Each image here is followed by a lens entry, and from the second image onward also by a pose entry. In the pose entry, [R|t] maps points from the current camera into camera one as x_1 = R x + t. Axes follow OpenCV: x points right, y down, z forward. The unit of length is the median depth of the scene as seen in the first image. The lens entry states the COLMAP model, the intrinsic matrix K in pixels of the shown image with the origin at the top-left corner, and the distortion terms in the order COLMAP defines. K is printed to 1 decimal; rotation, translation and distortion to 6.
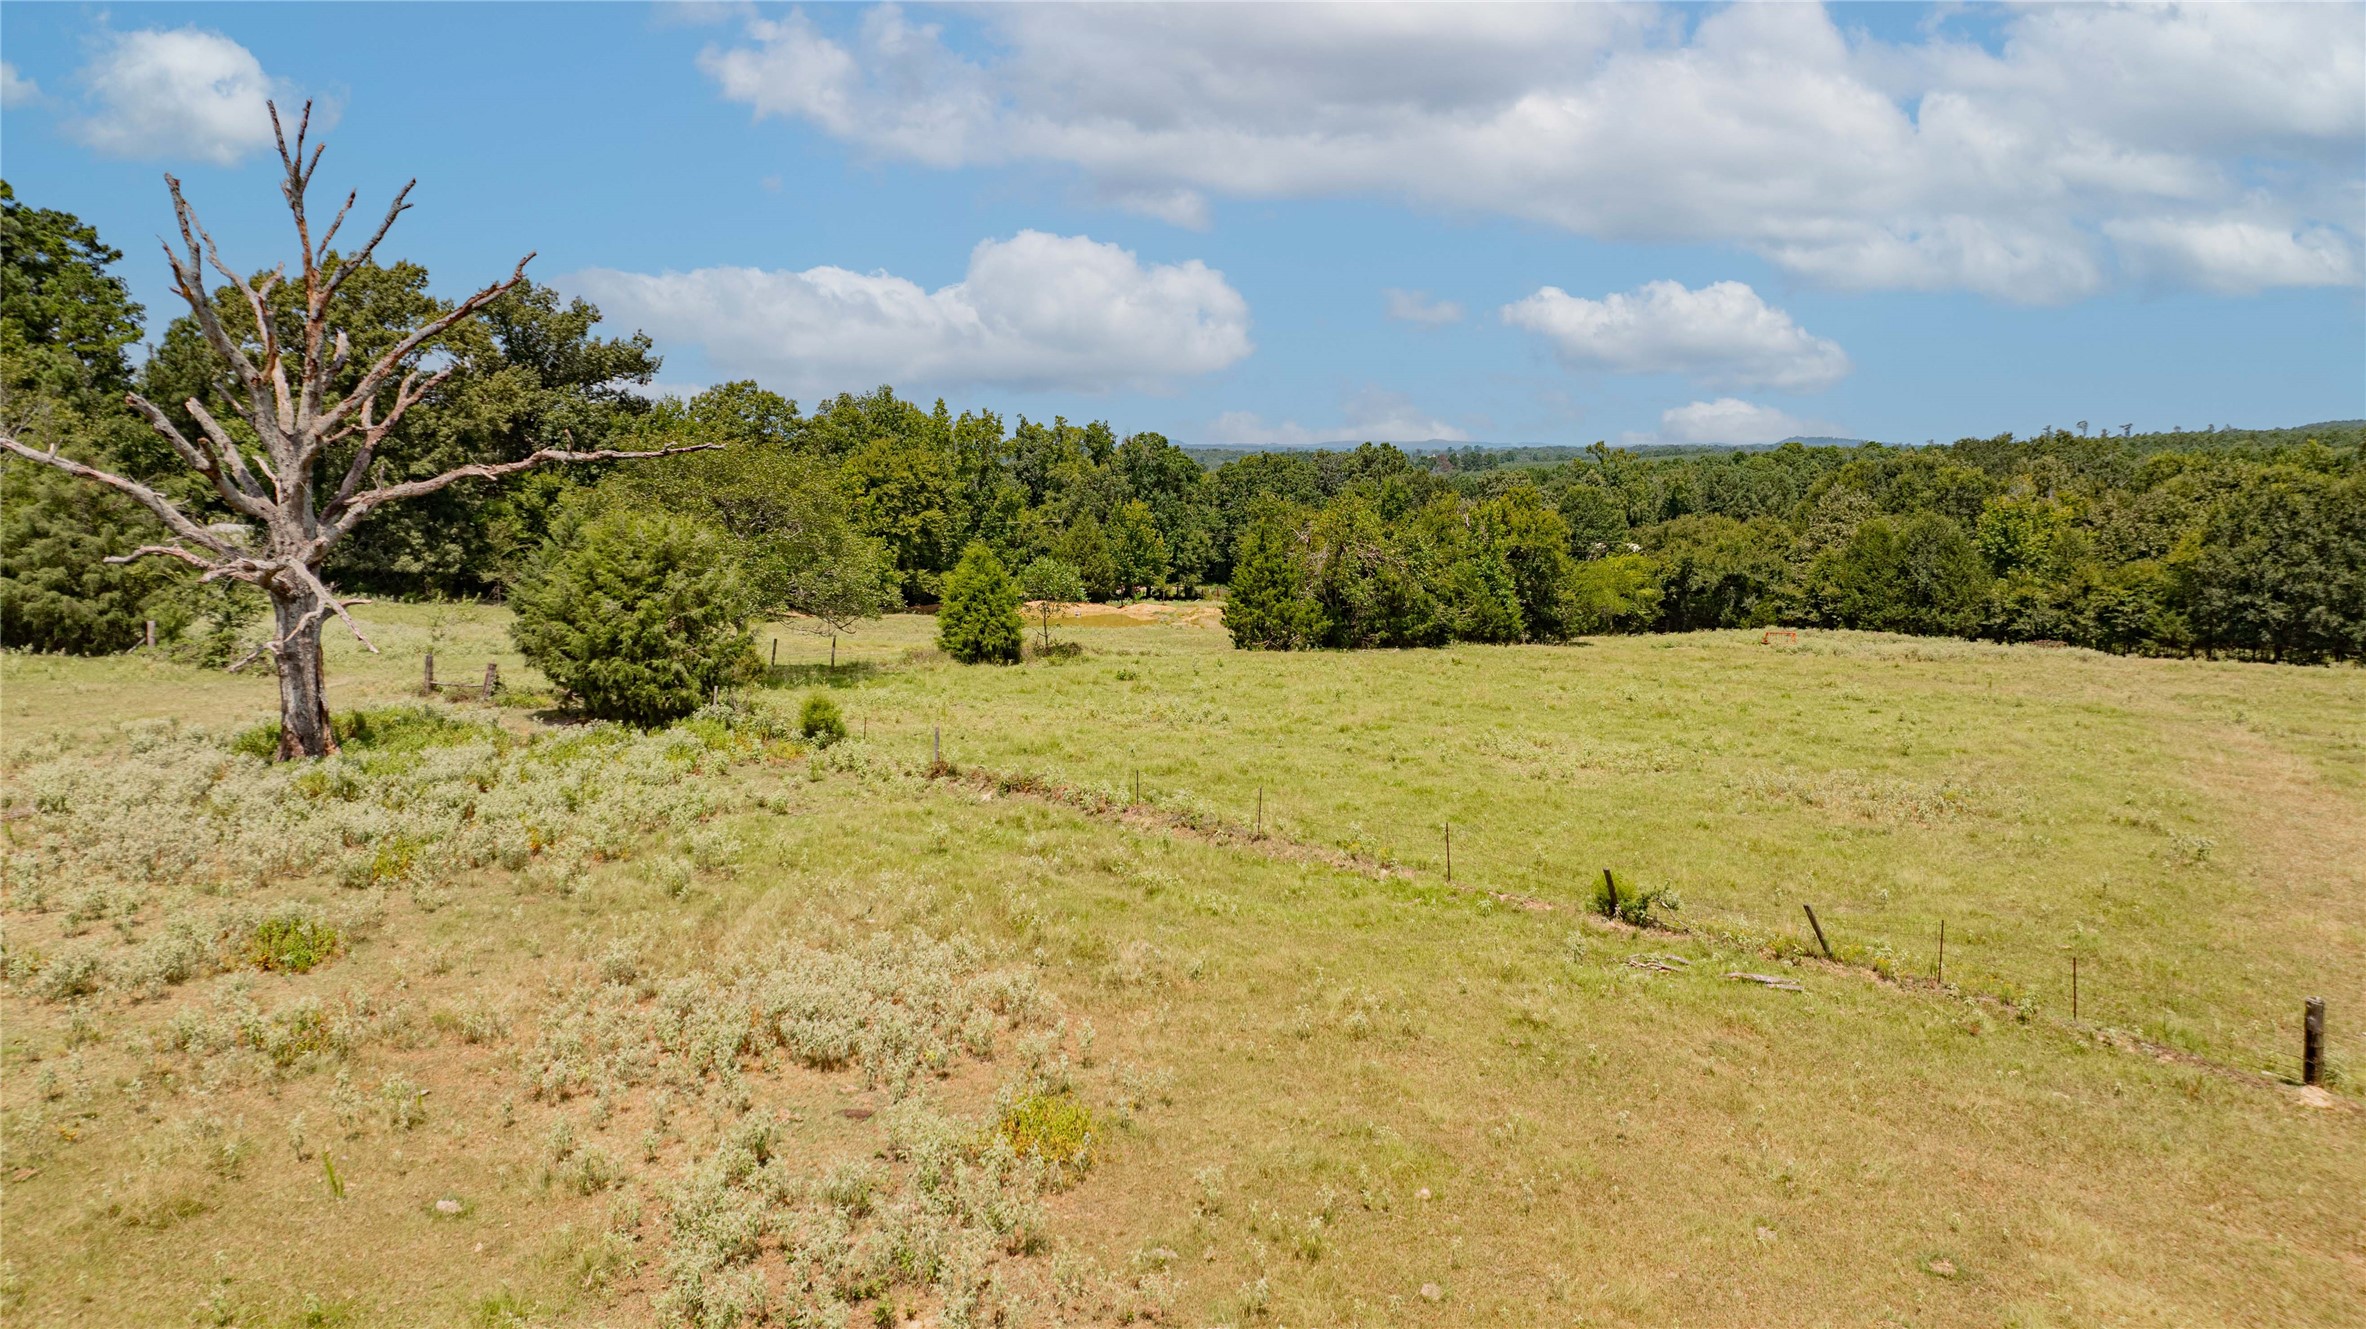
lens RADIAL K [[1664.3, 0, 1183.0], [0, 1664.3, 664.5], [0, 0, 1]] dist [-0.008343, -0.002076]
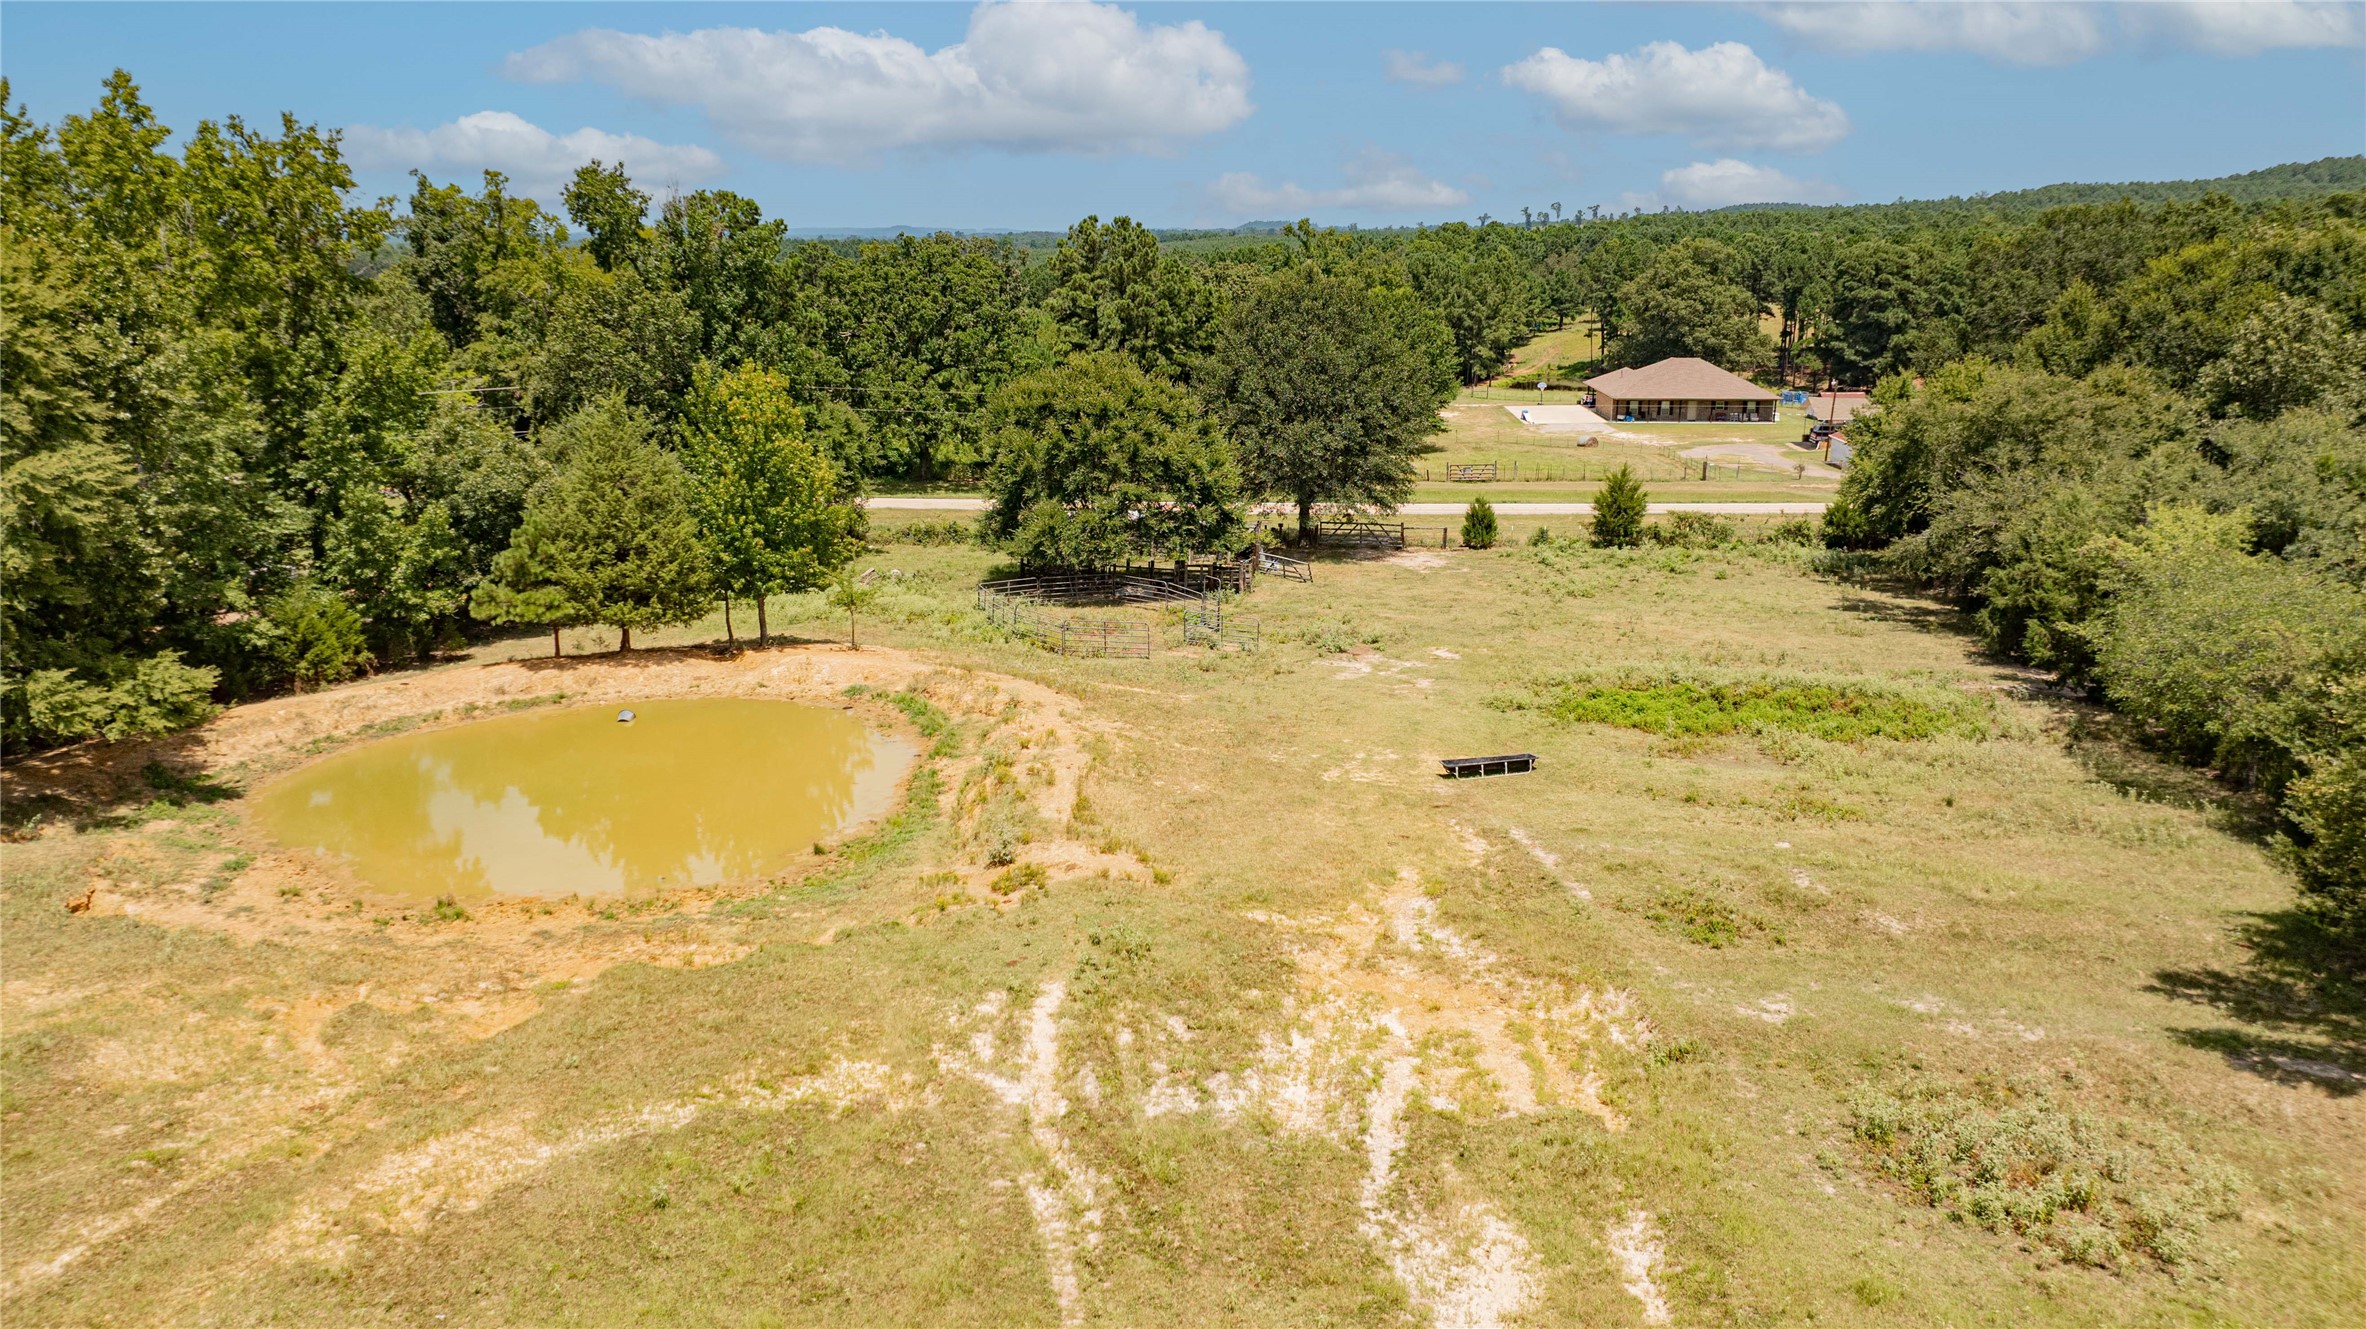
lens RADIAL K [[1664.3, 0, 1183.0], [0, 1664.3, 664.5], [0, 0, 1]] dist [-0.008343, -0.002076]
pose [[0.951026, -0.083347, 0.297661, -0.050874], [0.046127, 0.990446, 0.129954, -0.073721], [-0.305649, -0.109859, 0.945785, 0.588866]]
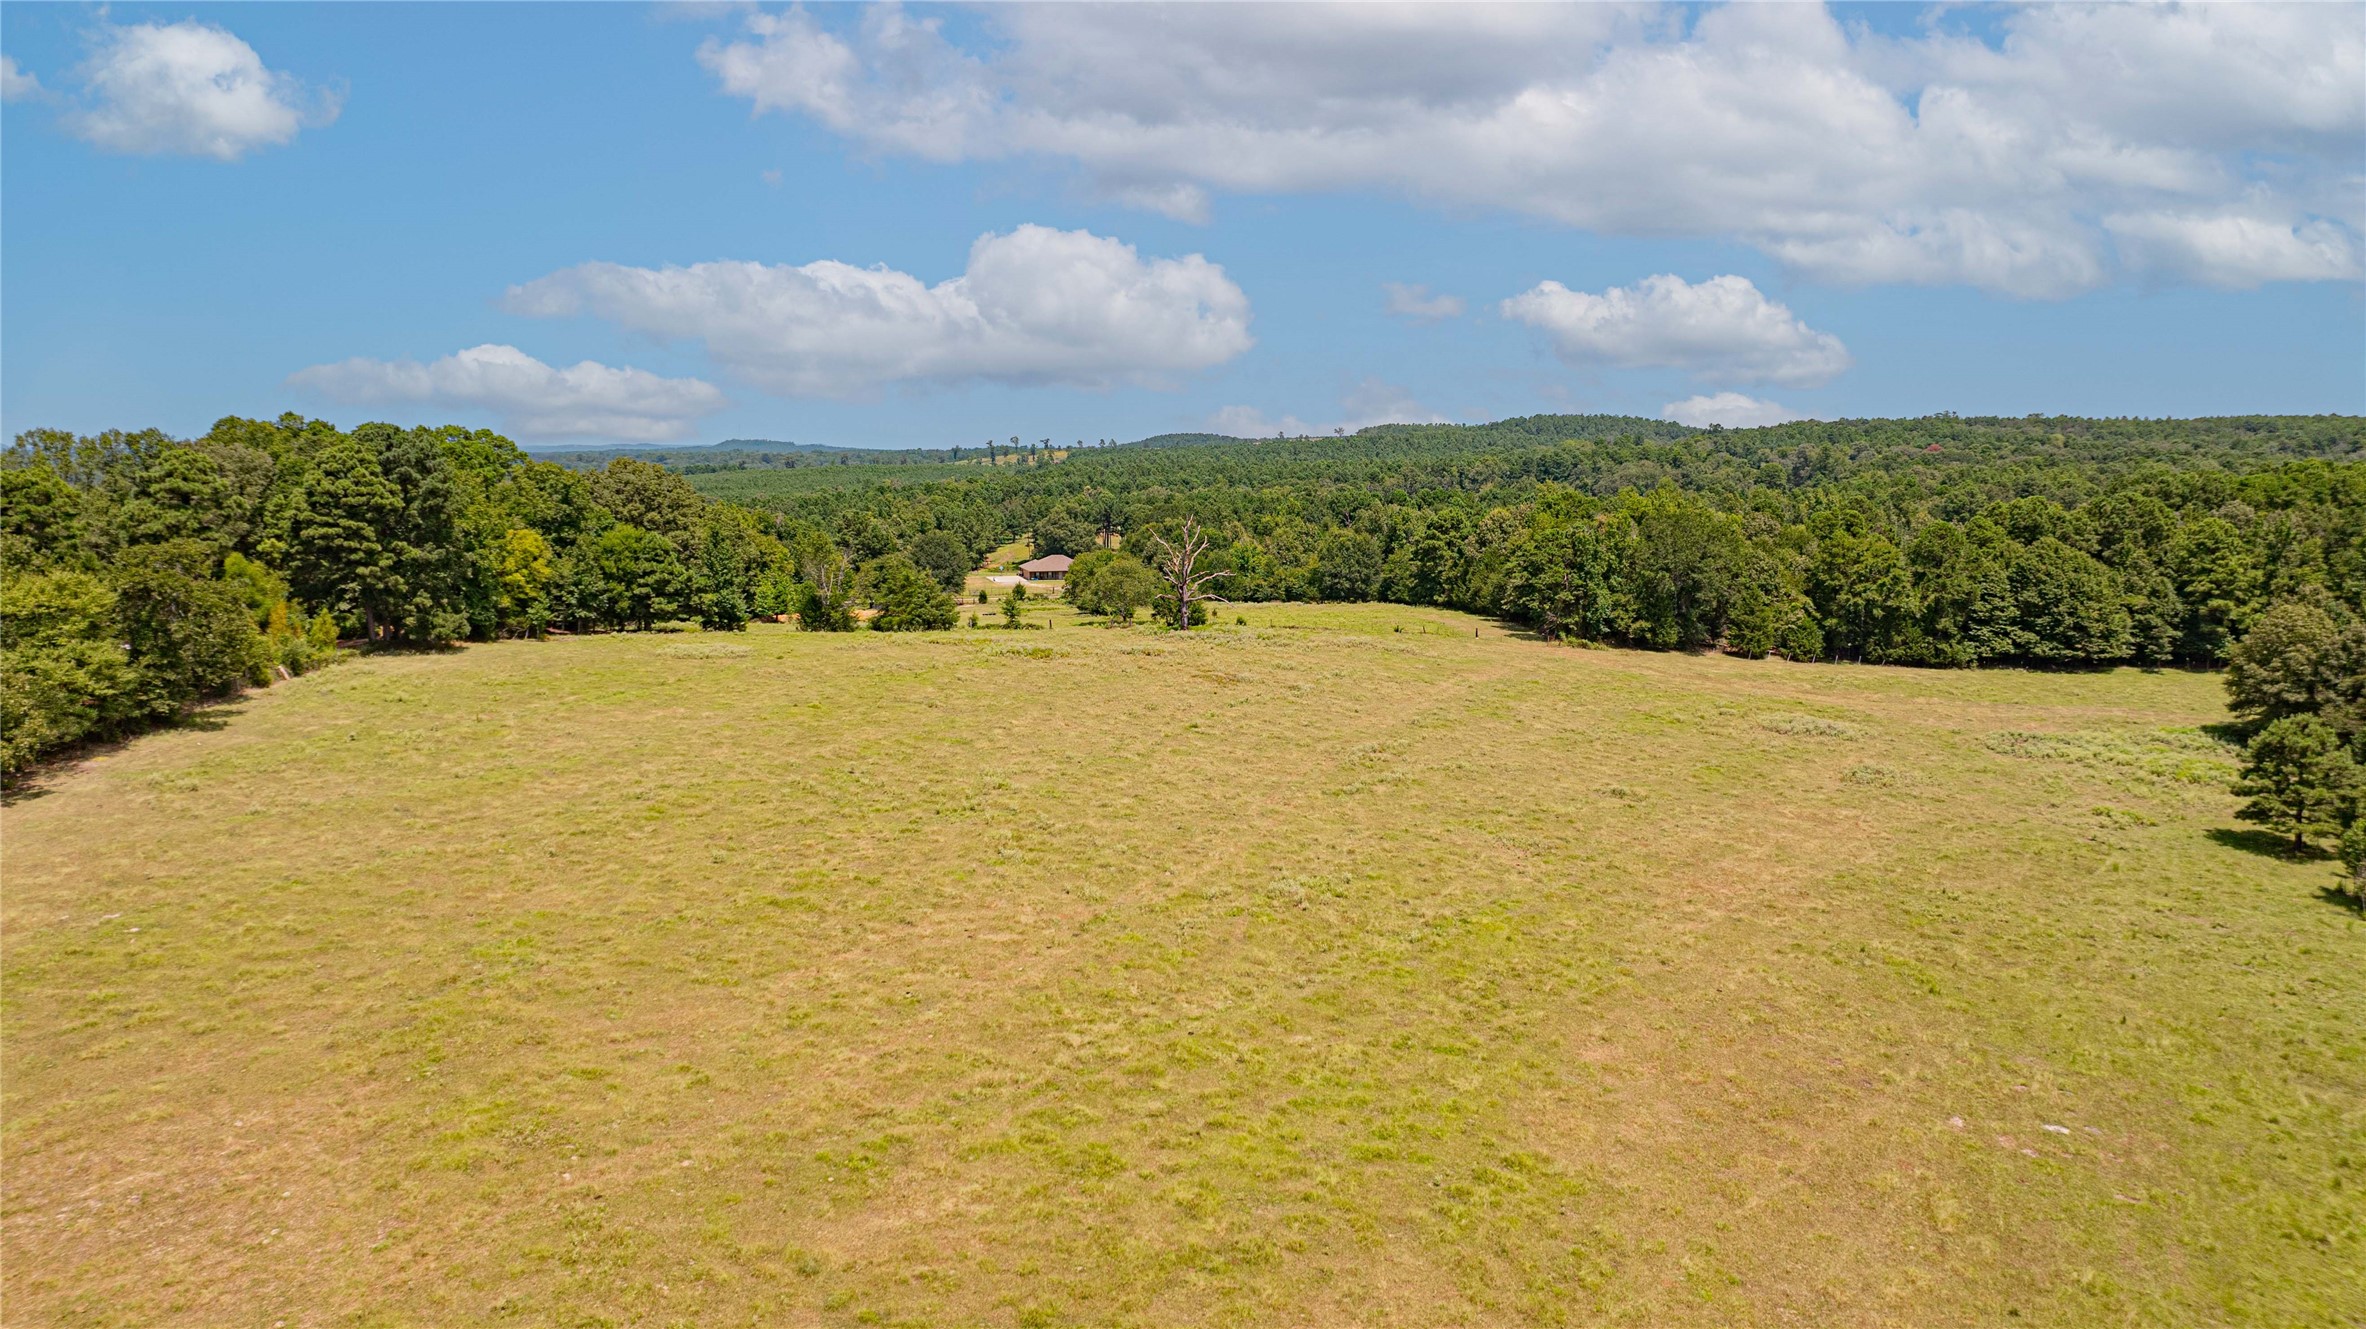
lens RADIAL K [[1664.3, 0, 1183.0], [0, 1664.3, 664.5], [0, 0, 1]] dist [-0.008343, -0.002076]
pose [[0.810962, -0.079036, 0.579736, -0.789434], [0.078643, 0.996568, 0.025853, 0.005232], [-0.579790, 0.024626, 0.814394, -0.734190]]
